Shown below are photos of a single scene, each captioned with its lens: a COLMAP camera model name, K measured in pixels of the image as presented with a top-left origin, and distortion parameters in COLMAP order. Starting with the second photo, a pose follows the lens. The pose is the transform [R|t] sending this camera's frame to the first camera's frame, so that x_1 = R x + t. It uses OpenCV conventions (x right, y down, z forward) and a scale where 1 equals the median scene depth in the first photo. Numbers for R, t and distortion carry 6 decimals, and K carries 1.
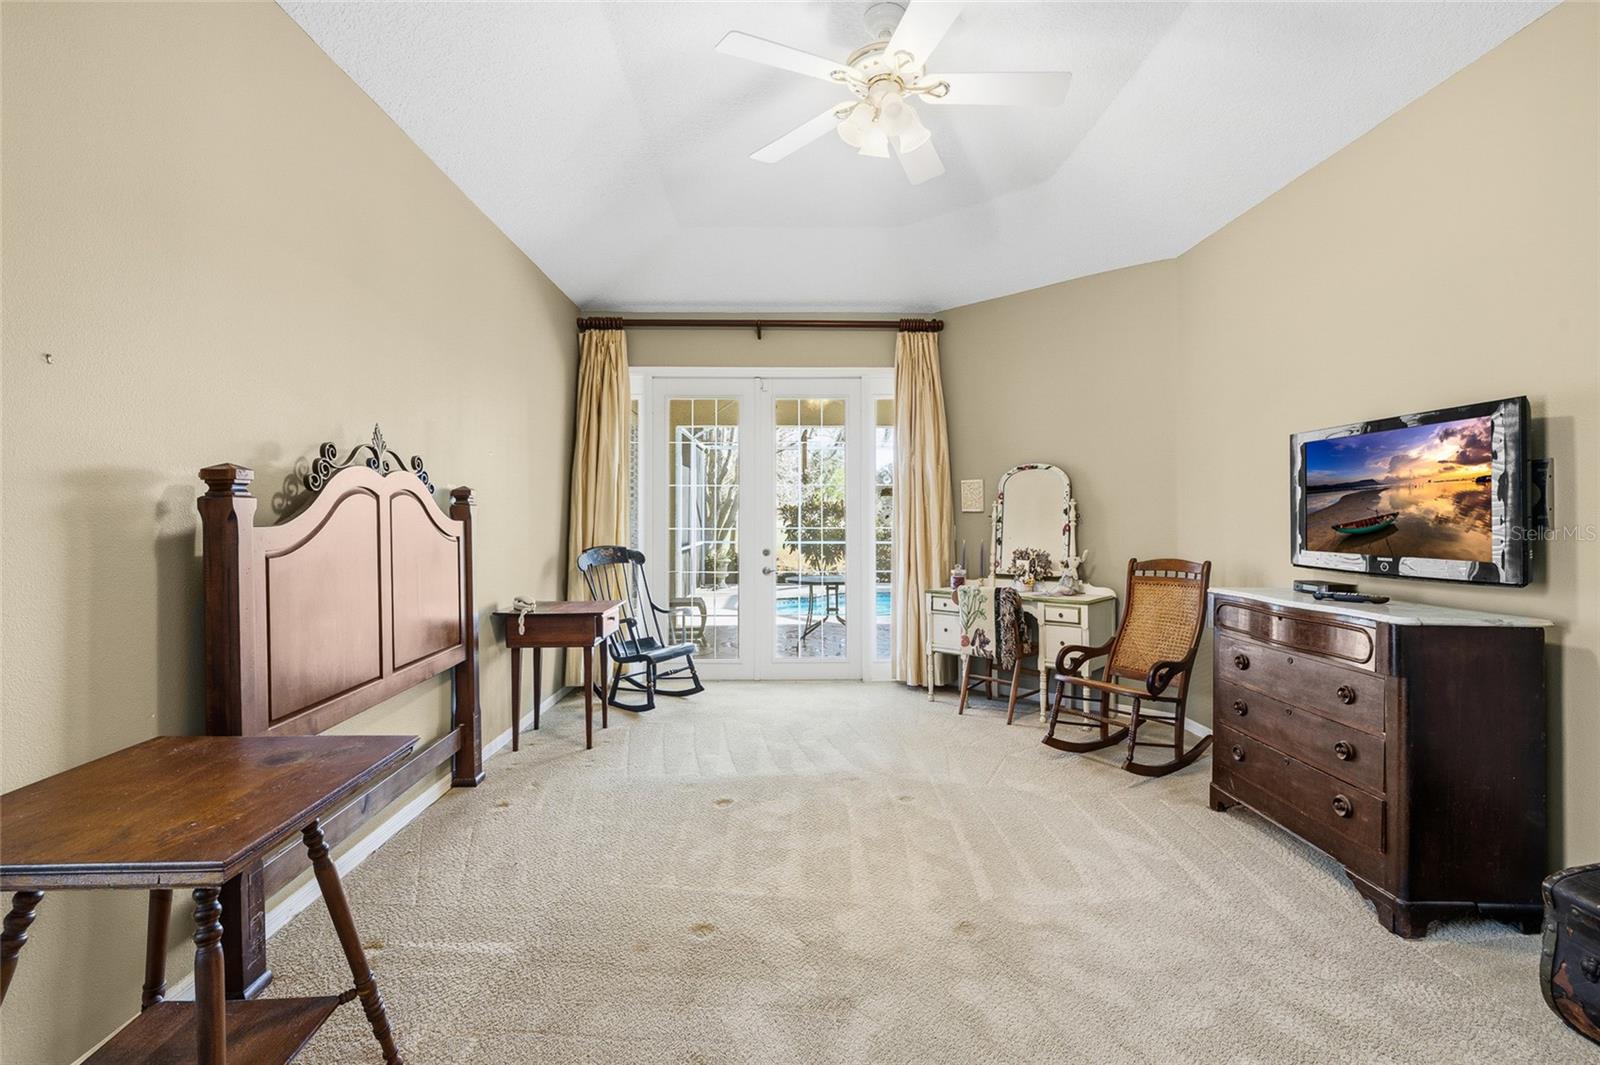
lens RADIAL K [[715.7, 0, 796.6], [0, 715.7, 513.6], [0, 0, 1]] dist [-0.002943, -0.000413]
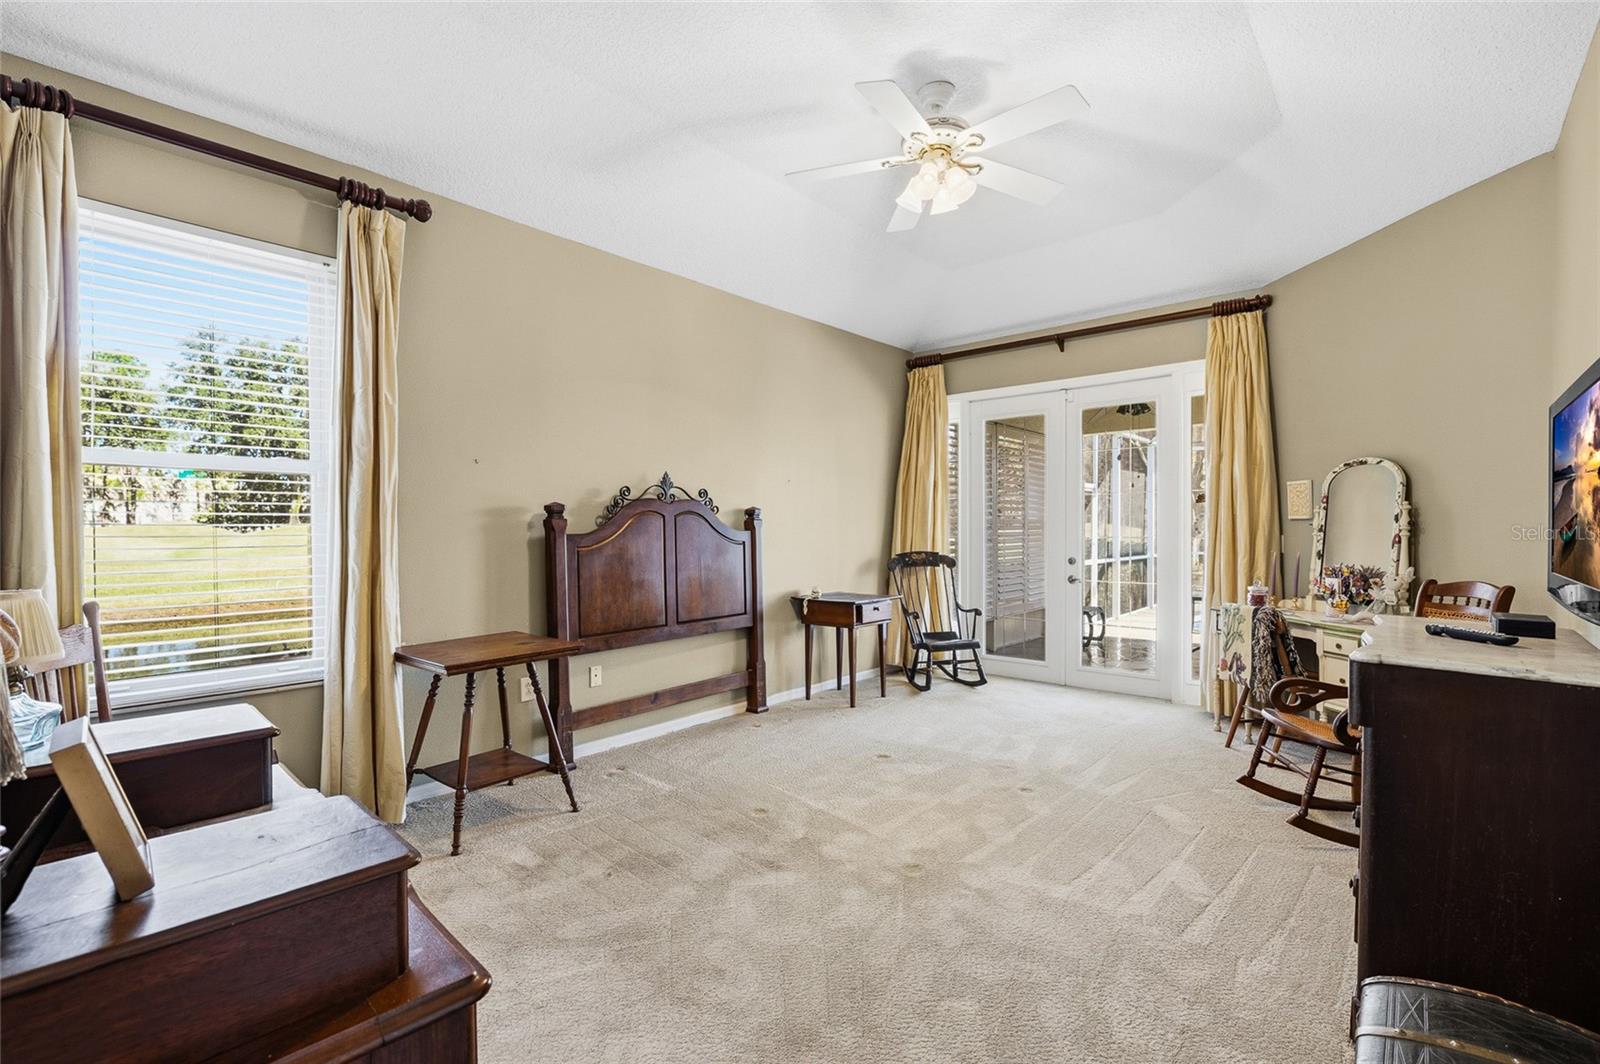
lens RADIAL K [[708.7, 0, 800.0], [0, 708.7, 532.0], [0, 0, 1]] dist [-0.000667, -0.000050]
pose [[0.745088, 0.001391, -0.666965, 0.506627], [0.008222, 0.999903, 0.011270, -0.001920], [0.666916, -0.013881, 0.745004, -0.007538]]
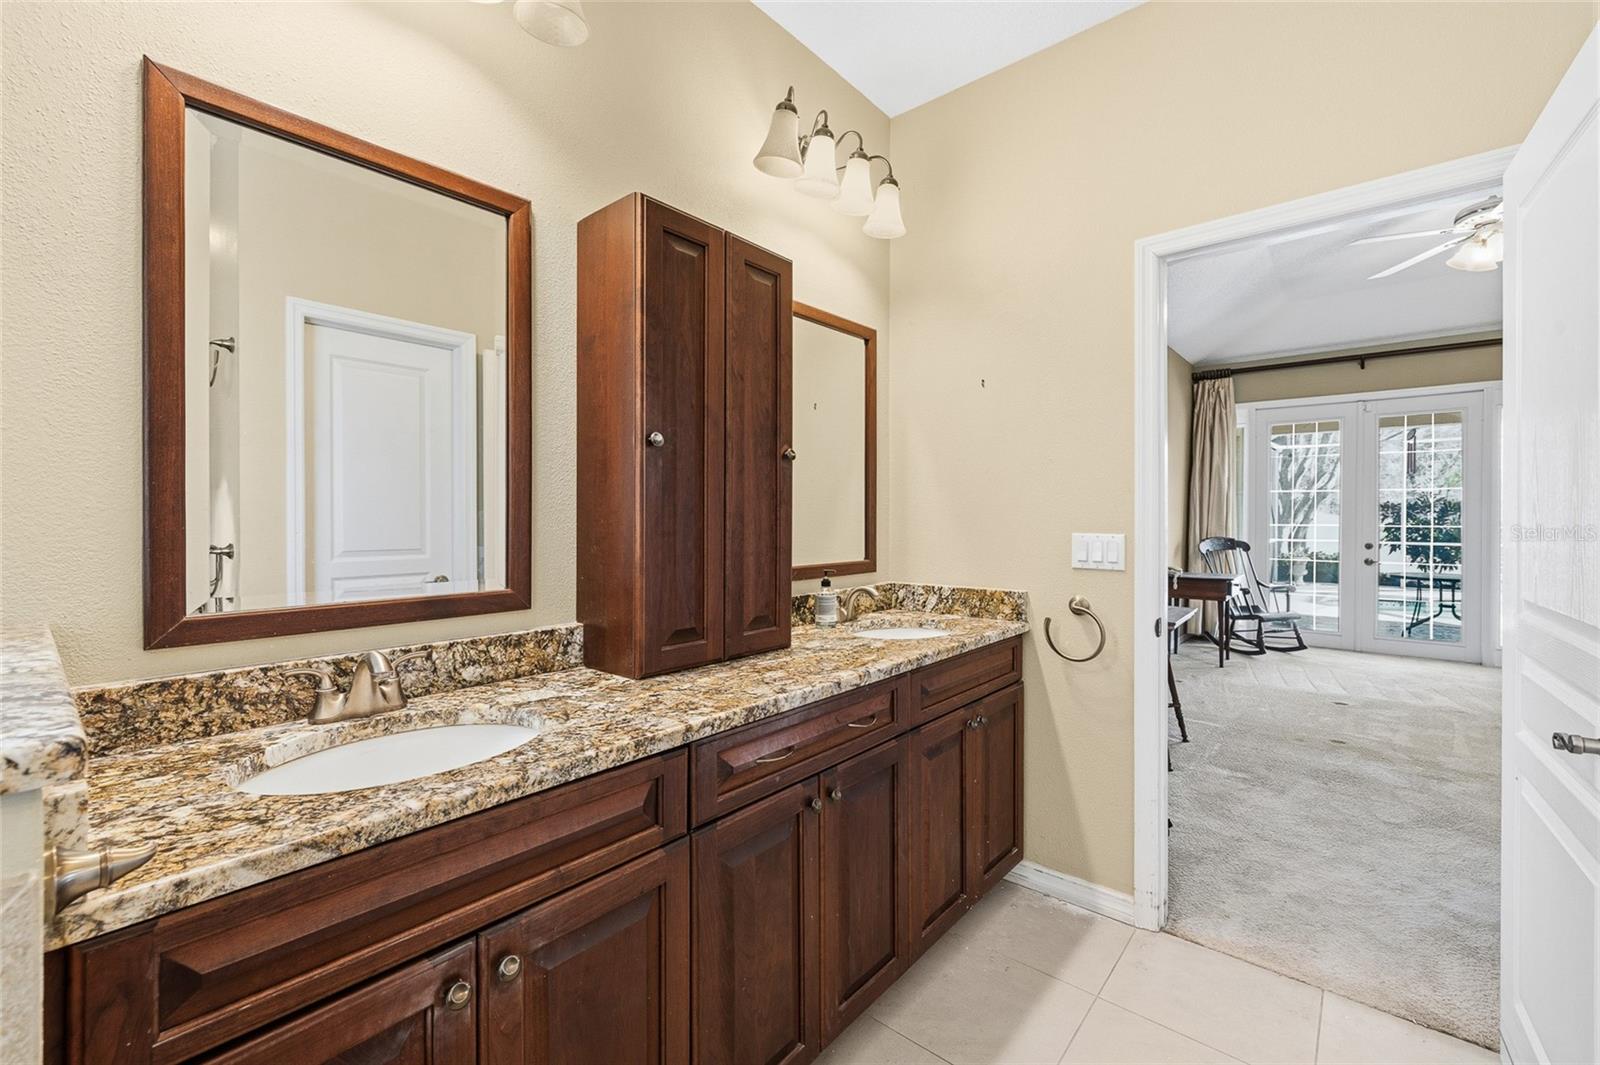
lens RADIAL K [[660.0, 0, 800.3], [0, 660.0, 517.1], [0, 0, 1]] dist [-0.002045, -0.000279]
pose [[0.742849, 0.006878, -0.669423, -0.016462], [0.002207, 0.999917, 0.012723, -0.015889], [0.669455, -0.010929, 0.742772, -0.681887]]
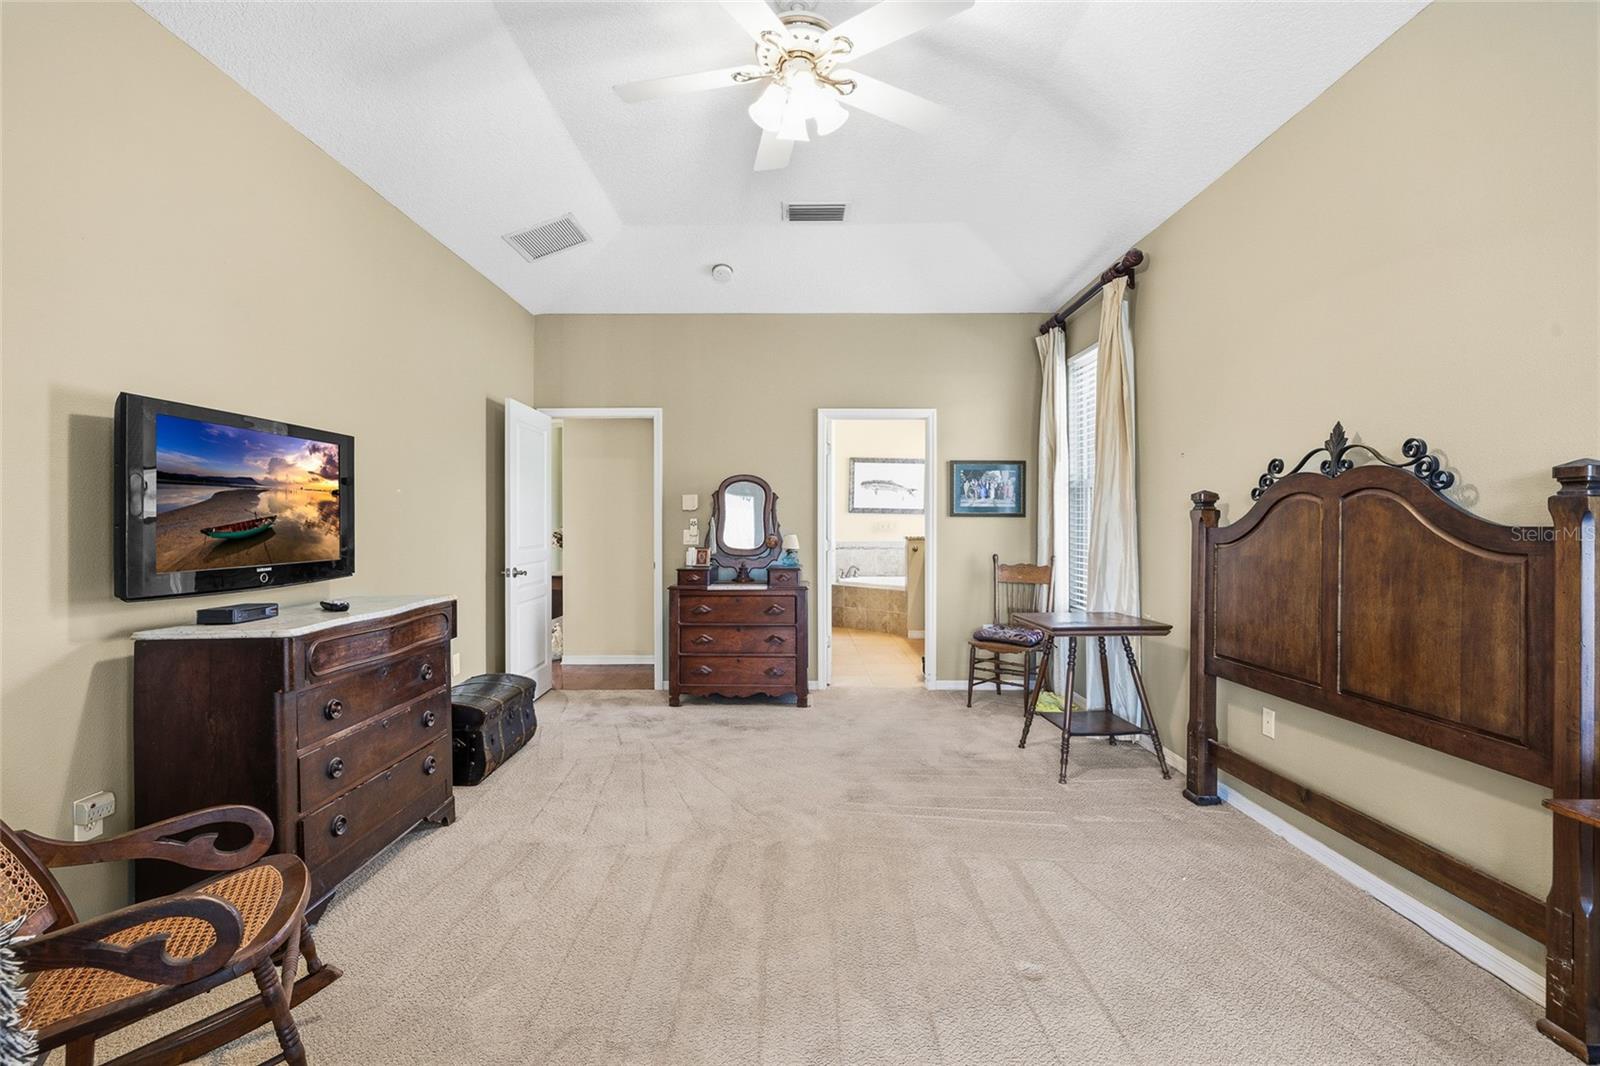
lens RADIAL K [[708.7, 0, 800.0], [0, 708.7, 533.0], [0, 0, 1]] dist [-0.000667, -0.000050]
pose [[-0.999895, 0.001173, -0.014462, 0.096381], [0.001258, 0.999982, -0.005922, 0.019253], [0.014455, -0.005939, -0.999878, 1.357116]]
